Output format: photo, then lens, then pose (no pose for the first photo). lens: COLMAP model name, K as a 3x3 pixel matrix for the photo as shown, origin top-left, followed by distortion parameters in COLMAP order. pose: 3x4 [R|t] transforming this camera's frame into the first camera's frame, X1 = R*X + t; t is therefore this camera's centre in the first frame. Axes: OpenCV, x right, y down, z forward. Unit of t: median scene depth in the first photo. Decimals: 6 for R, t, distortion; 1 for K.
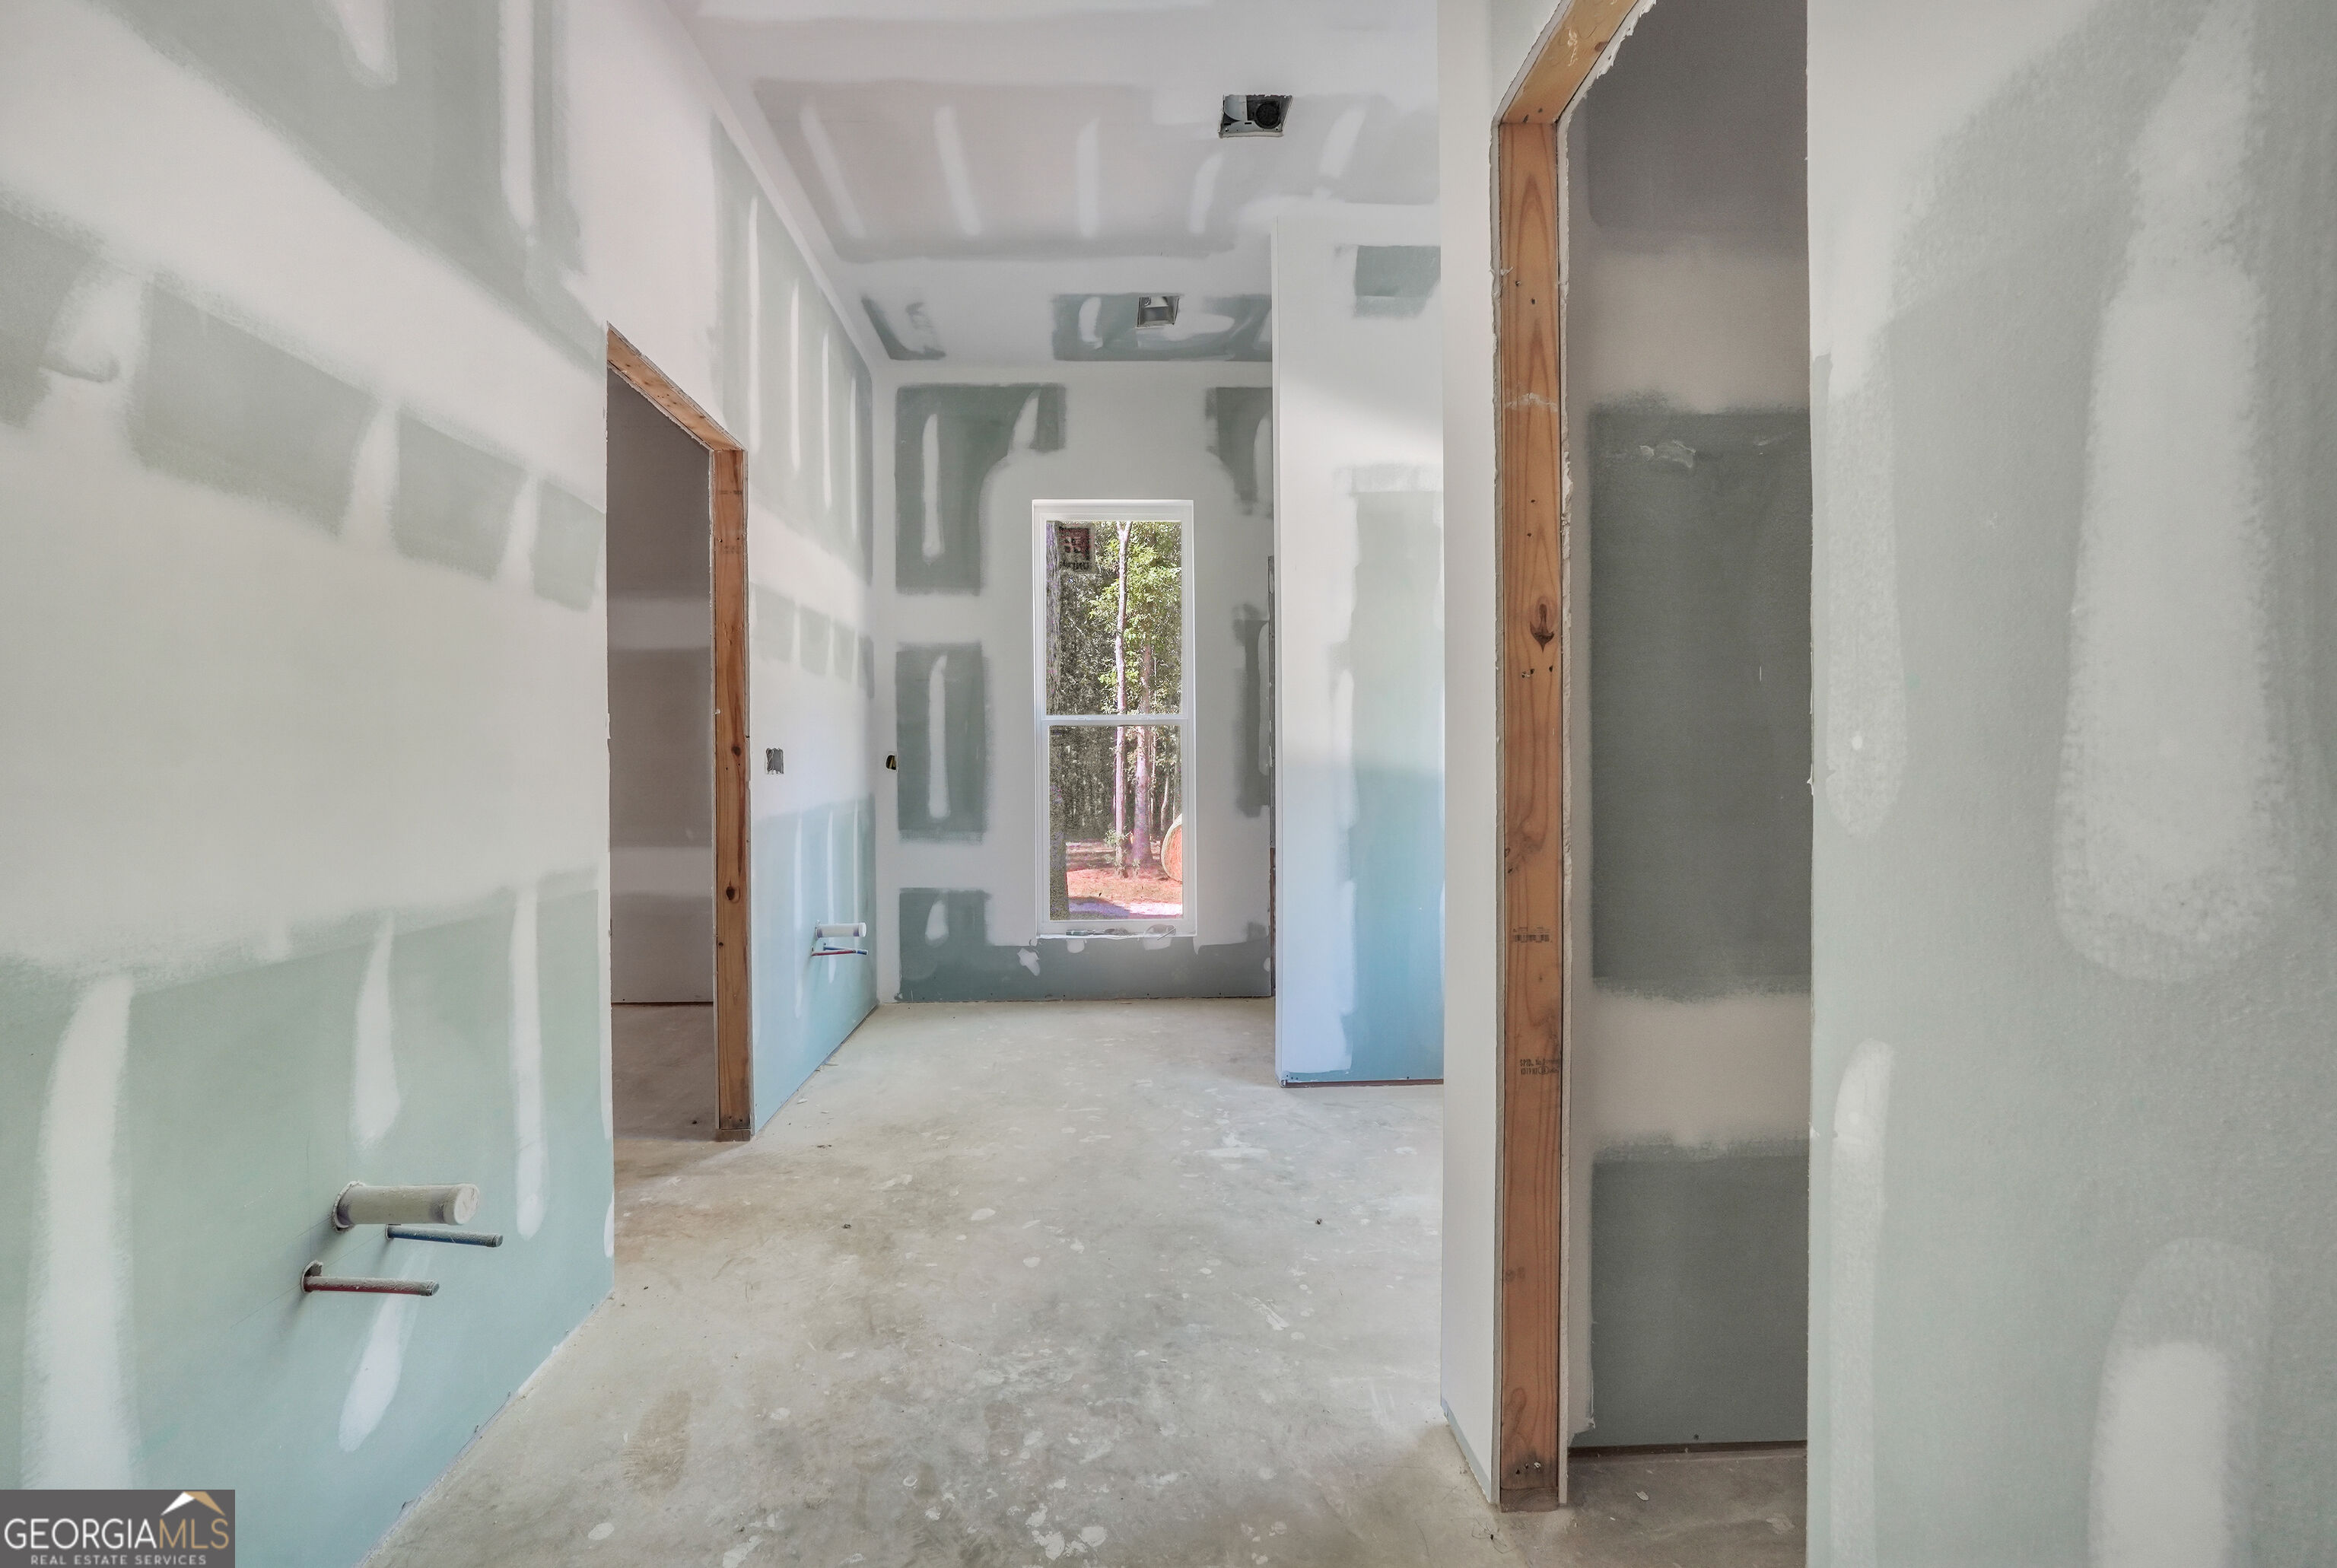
lens RADIAL K [[985.8, 0, 1139.9], [0, 985.8, 768.8], [0, 0, 1]] dist [-0.017915, 0.006350]
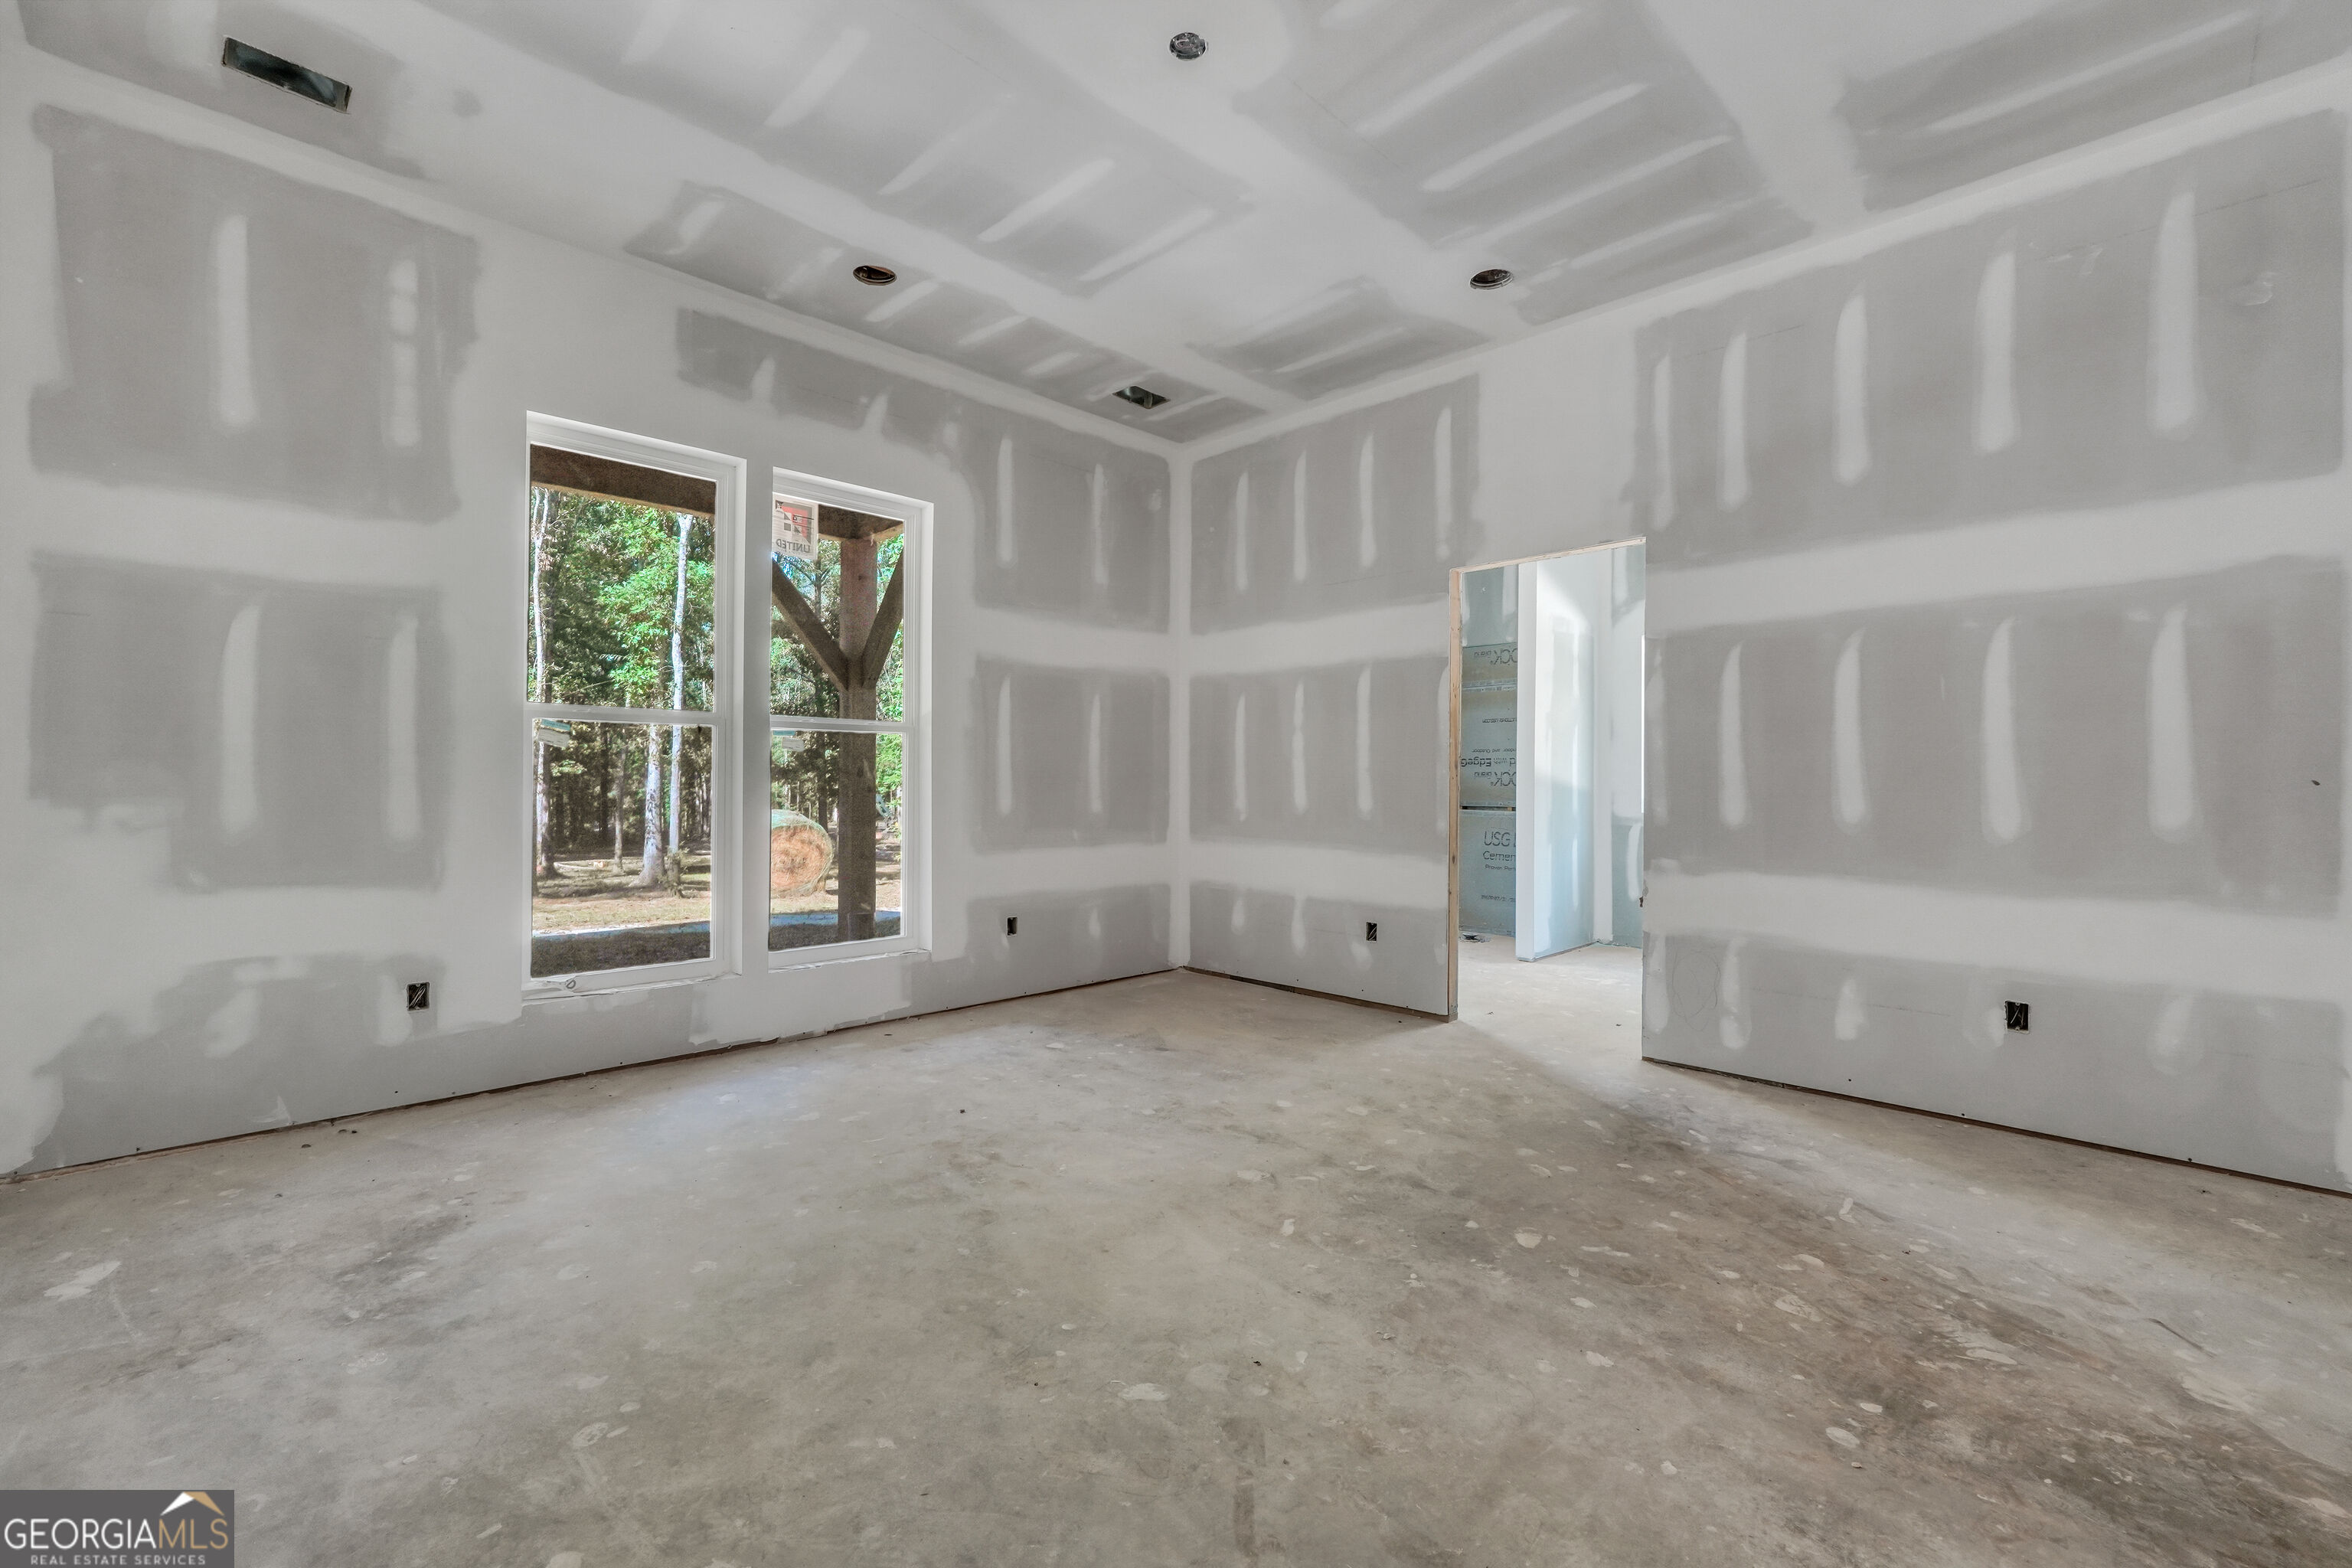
lens RADIAL K [[992.1, 0, 1147.4], [0, 992.1, 769.7], [0, 0, 1]] dist [-0.017915, 0.006350]
pose [[0.745235, 0.018639, 0.666542, -1.929464], [-0.010127, 0.999810, -0.016635, 0.019040], [-0.666726, 0.005647, 0.745282, 0.178124]]
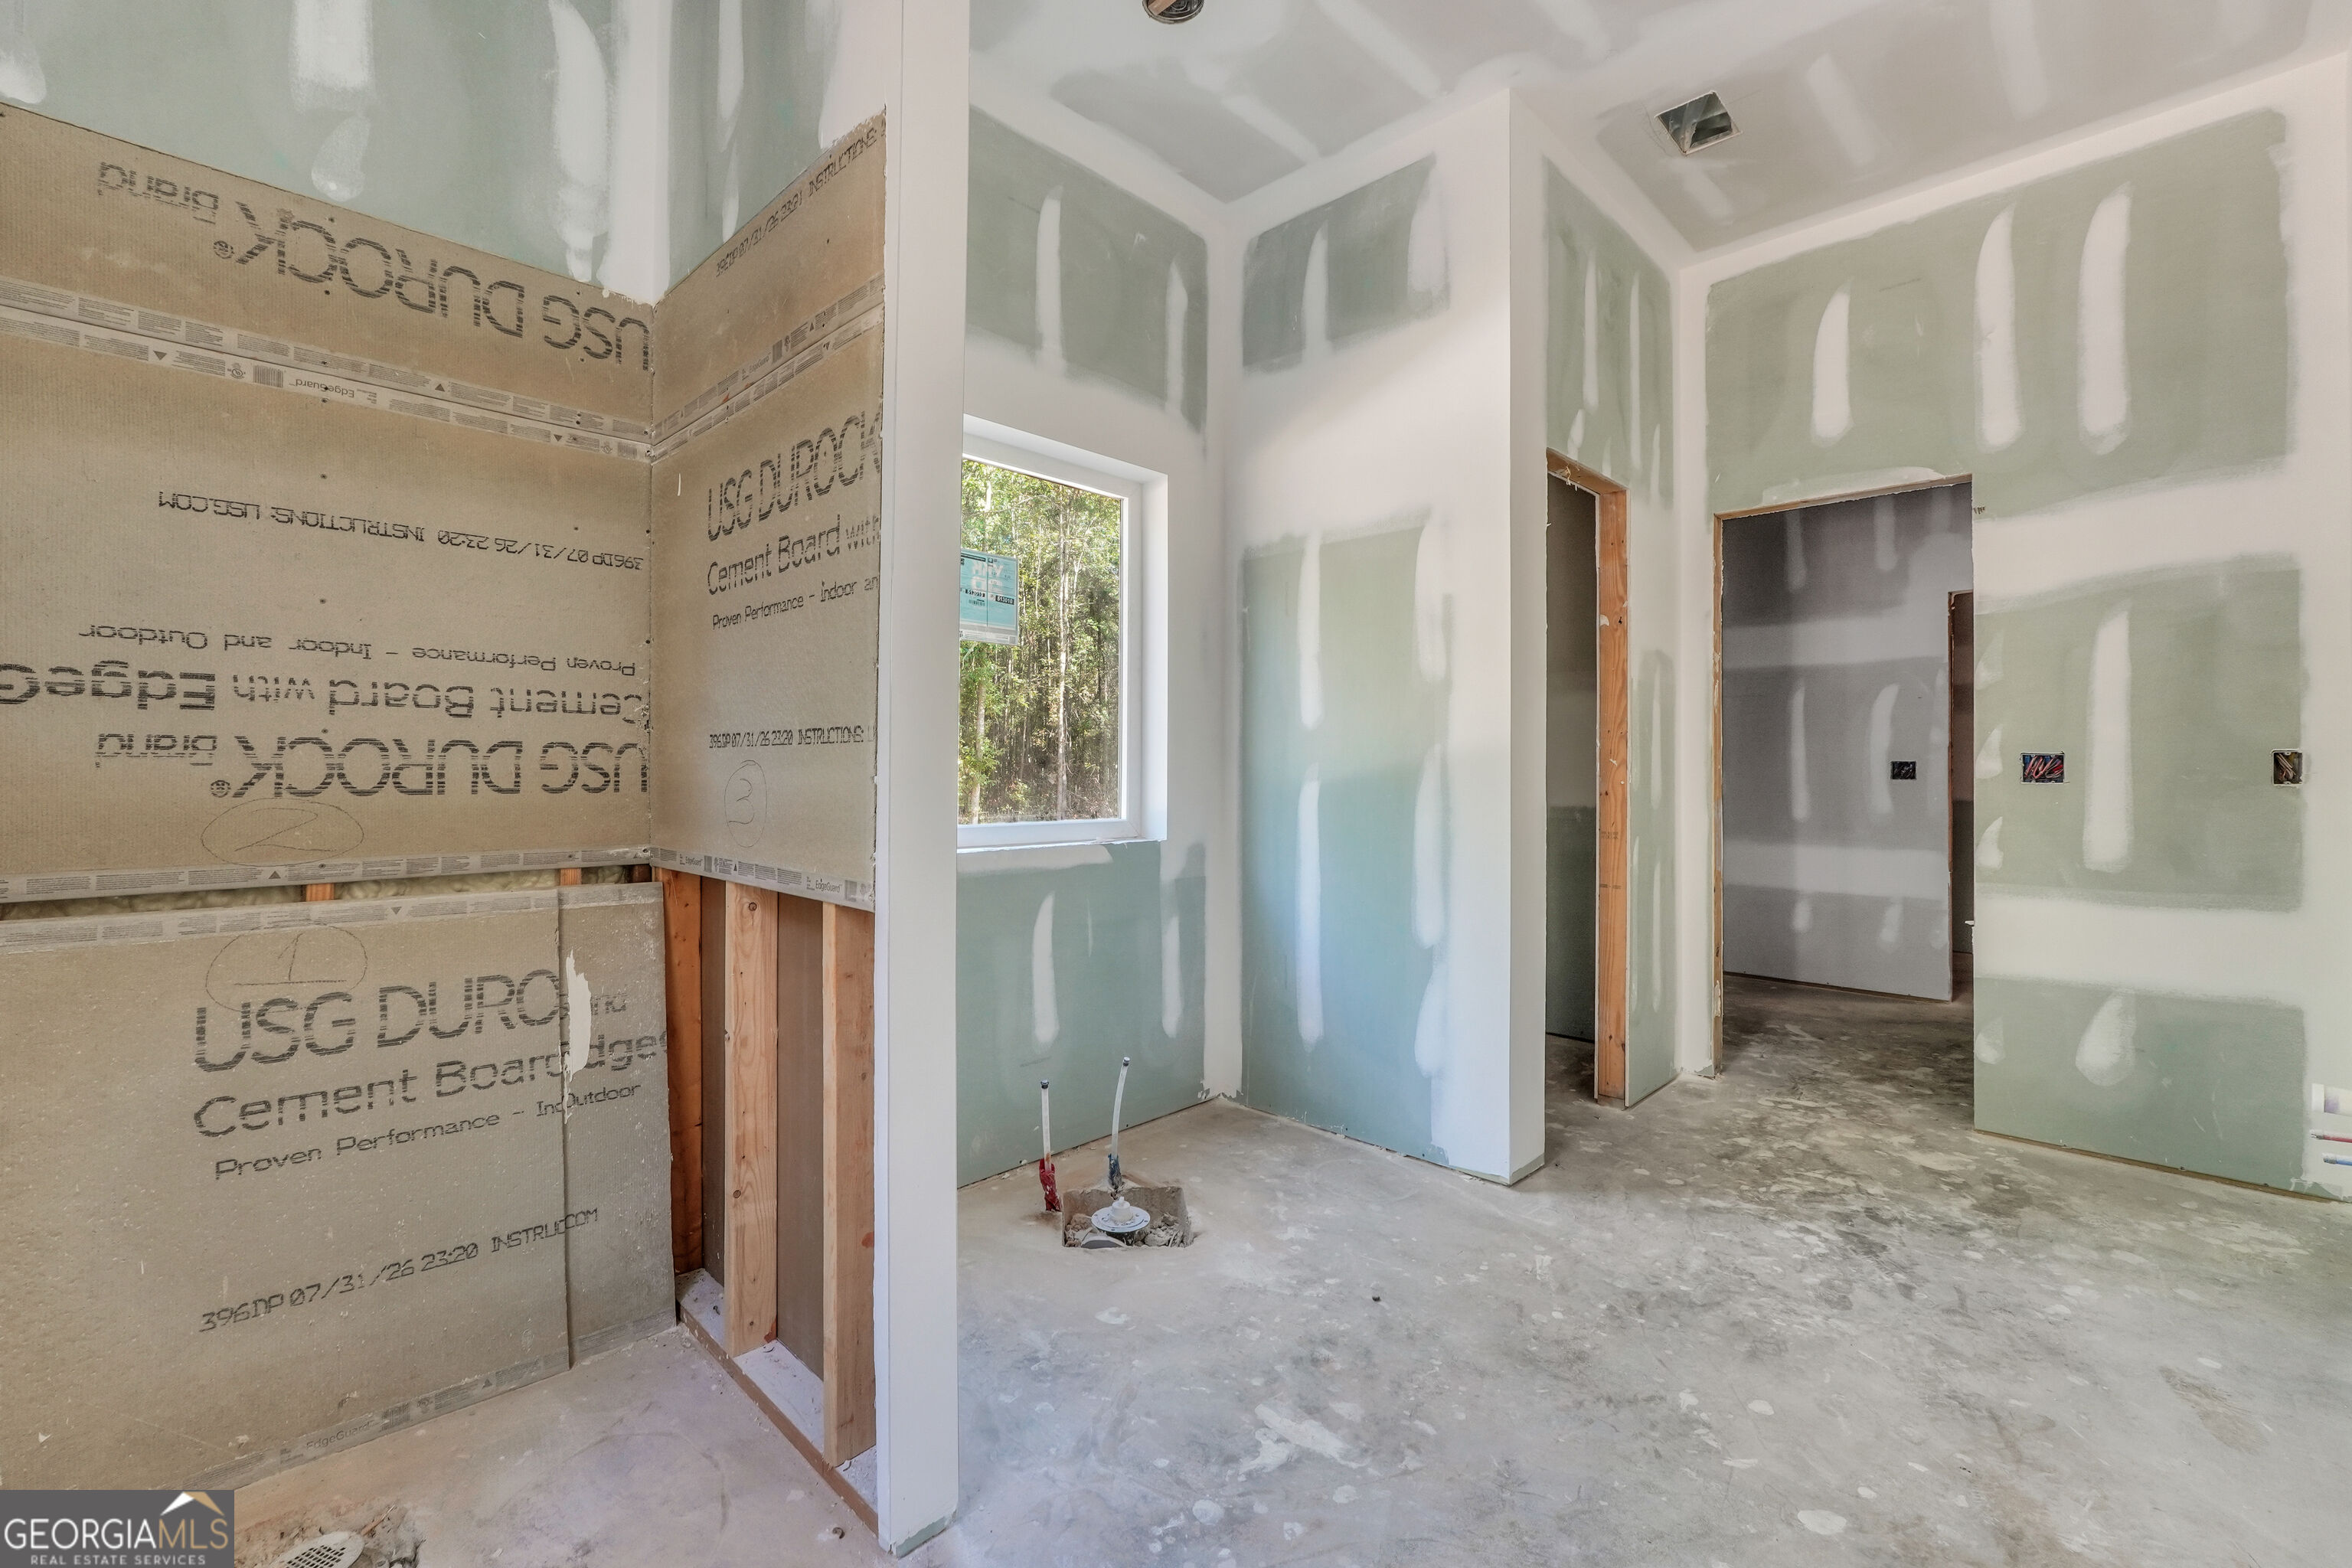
lens RADIAL K [[992.1, 0, 1163.3], [0, 992.1, 756.1], [0, 0, 1]] dist [-0.017915, 0.006350]
pose [[-0.680797, 0.011727, 0.732378, -0.295757], [0.001004, 0.999886, -0.015077, -0.007166], [-0.732471, -0.009529, -0.680731, 1.526622]]
